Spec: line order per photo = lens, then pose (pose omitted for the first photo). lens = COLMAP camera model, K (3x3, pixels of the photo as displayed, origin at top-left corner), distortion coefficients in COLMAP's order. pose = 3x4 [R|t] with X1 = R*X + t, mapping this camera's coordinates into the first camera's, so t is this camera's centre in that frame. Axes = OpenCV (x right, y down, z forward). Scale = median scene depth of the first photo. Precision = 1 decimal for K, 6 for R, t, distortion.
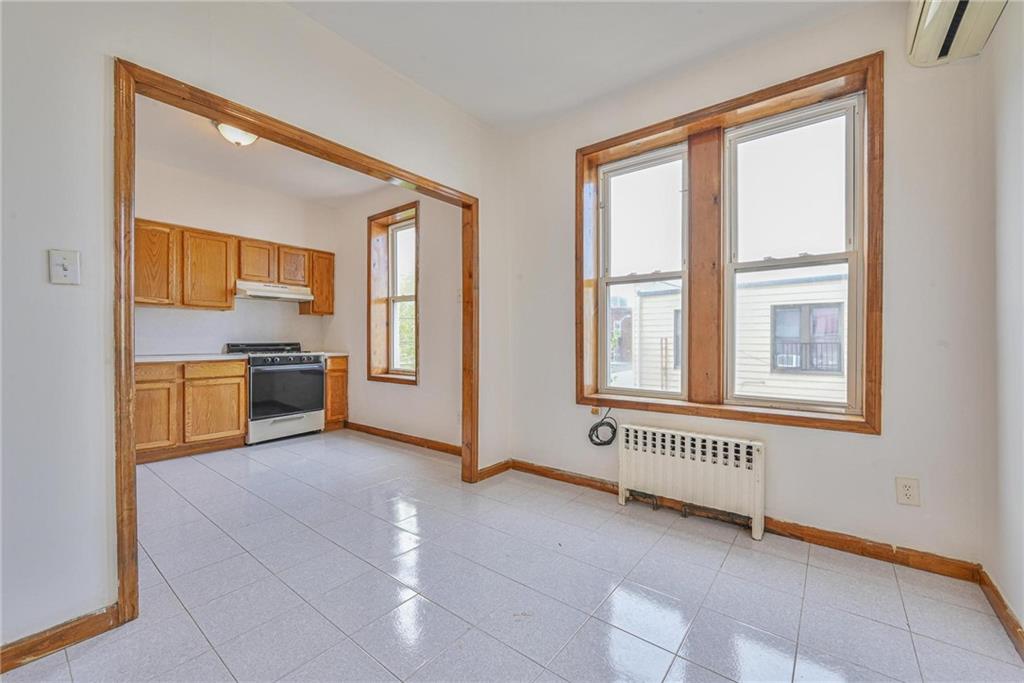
lens RADIAL K [[410.0, 0, 512.0], [0, 410.0, 341.5], [0, 0, 1]] dist [0.001780, 0.000301]
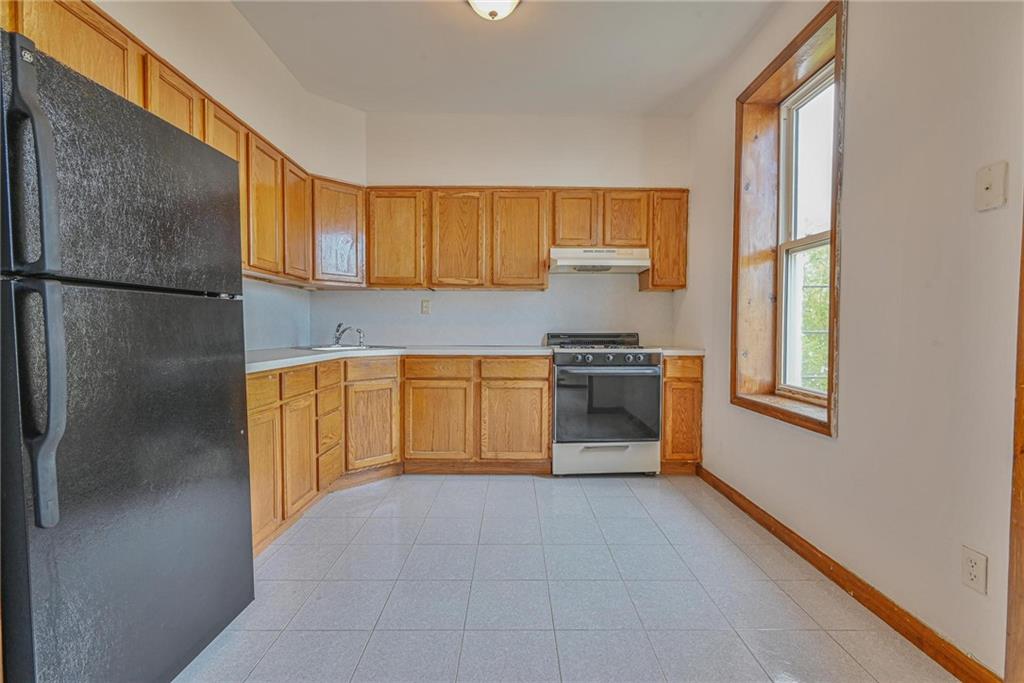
lens RADIAL K [[458.3, 0, 512.0], [0, 458.3, 341.5], [0, 0, 1]] dist [0.000488, 0.000033]
pose [[0.627428, 0.023574, -0.778318, -0.063784], [-0.006203, 0.999661, 0.025278, -0.000835], [0.778650, -0.011033, 0.627362, 0.398488]]
